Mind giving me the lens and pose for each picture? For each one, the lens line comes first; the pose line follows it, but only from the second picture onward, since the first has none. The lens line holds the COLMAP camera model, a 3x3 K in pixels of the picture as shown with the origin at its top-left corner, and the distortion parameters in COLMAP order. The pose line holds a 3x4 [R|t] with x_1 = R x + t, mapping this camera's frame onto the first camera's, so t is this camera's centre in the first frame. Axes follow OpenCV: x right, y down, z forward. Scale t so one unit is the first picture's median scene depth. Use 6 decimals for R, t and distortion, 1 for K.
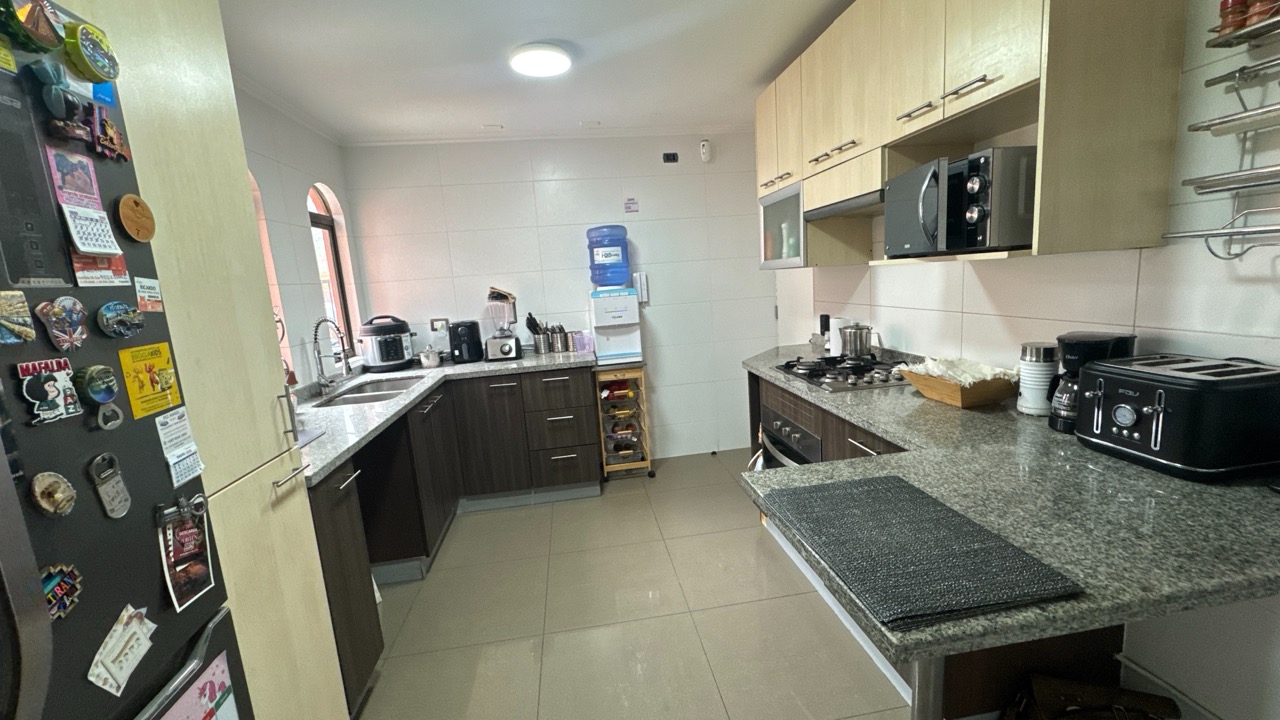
lens RADIAL K [[514.3, 0, 642.3], [0, 514.3, 358.7], [0, 0, 1]] dist [-0.002021, -0.000112]
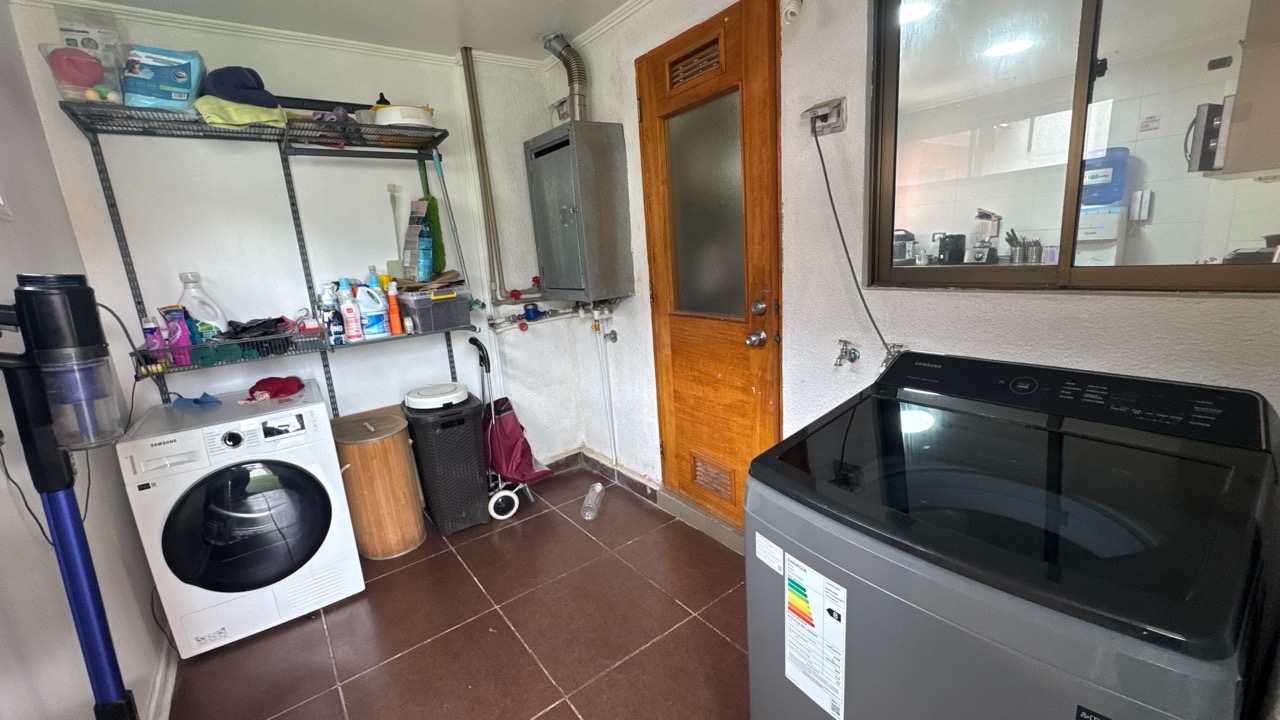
lens RADIAL K [[514.3, 0, 639.7], [0, 514.3, 360.4], [0, 0, 1]] dist [-0.002021, -0.000112]
pose [[0.496675, 0.224175, -0.838486, 0.485892], [-0.107554, 0.974520, 0.196834, 0.078840], [0.861247, -0.007580, 0.508131, -0.447679]]
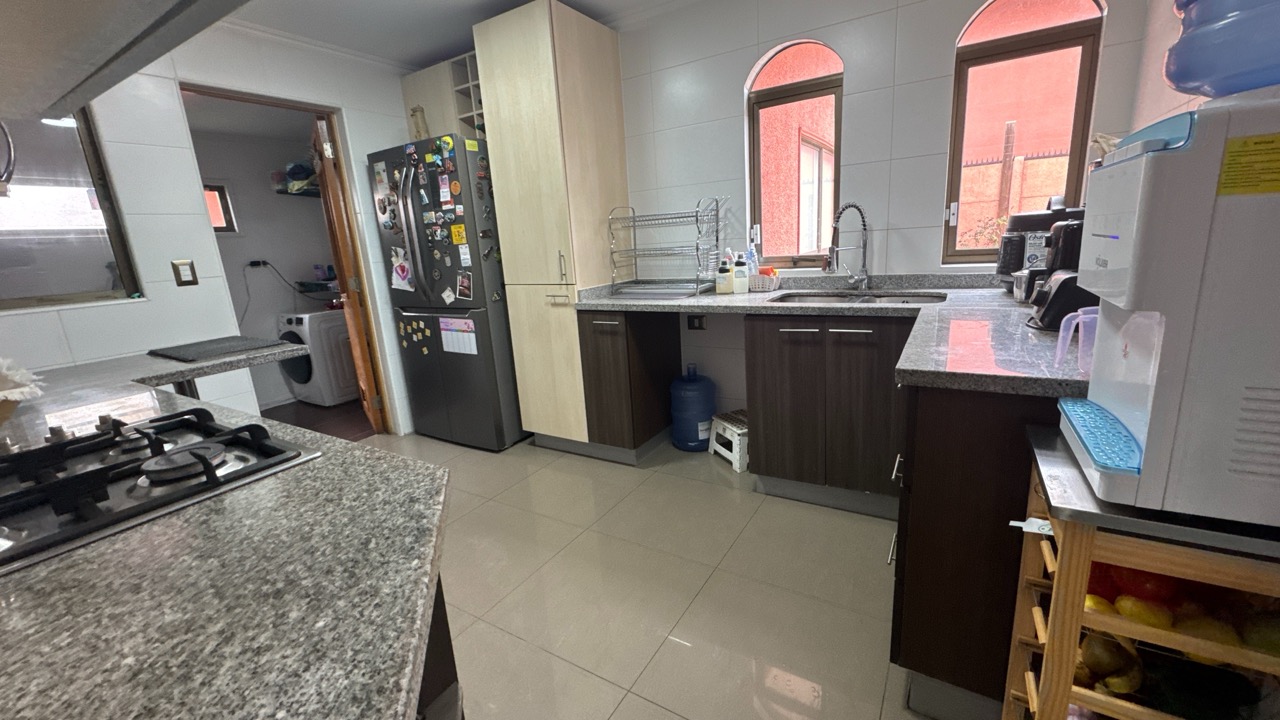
lens RADIAL K [[514.3, 0, 637.8], [0, 514.3, 359.8], [0, 0, 1]] dist [-0.002021, -0.000112]
pose [[-0.627682, 0.292352, -0.721488, 0.265286], [-0.010717, 0.923471, 0.383519, -0.128823], [0.778396, 0.248460, -0.576513, 1.006357]]
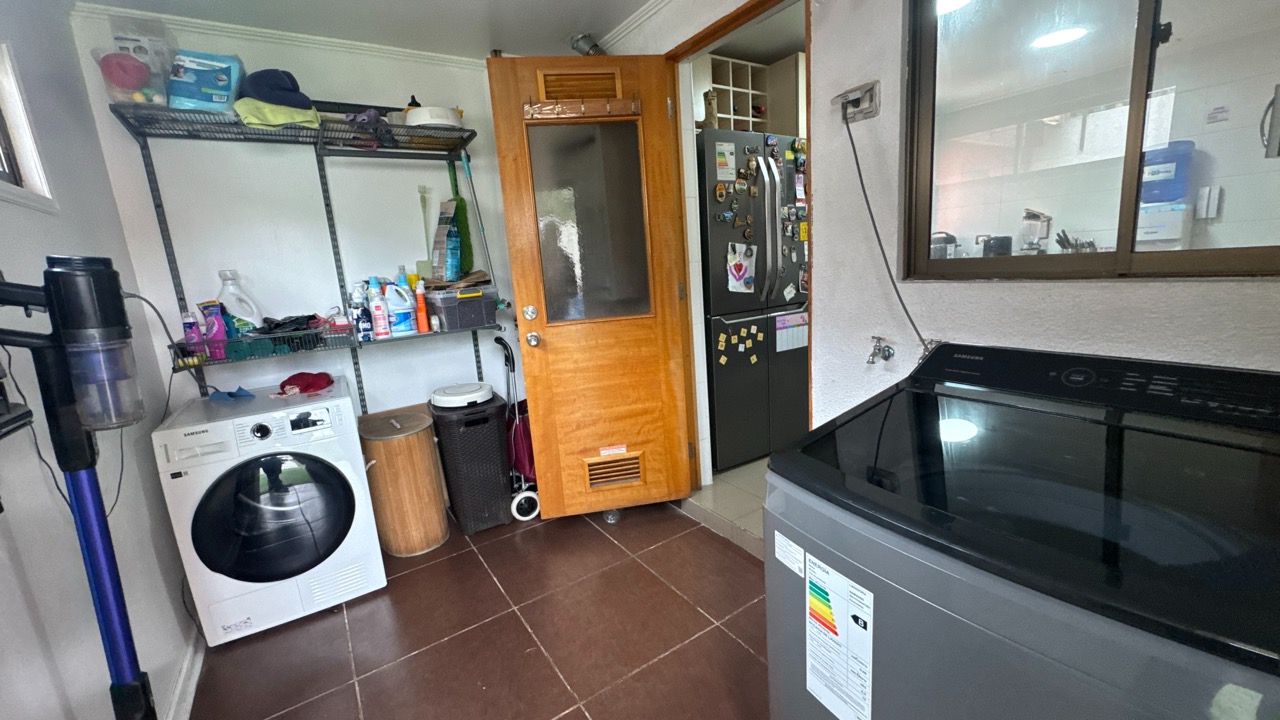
lens RADIAL K [[514.3, 0, 639.3], [0, 514.3, 360.1], [0, 0, 1]] dist [-0.002021, -0.000112]
pose [[0.440179, 0.212434, -0.872419, 0.481579], [-0.104889, 0.977124, 0.185008, 0.093652], [0.891763, 0.010071, 0.452391, -0.430786]]
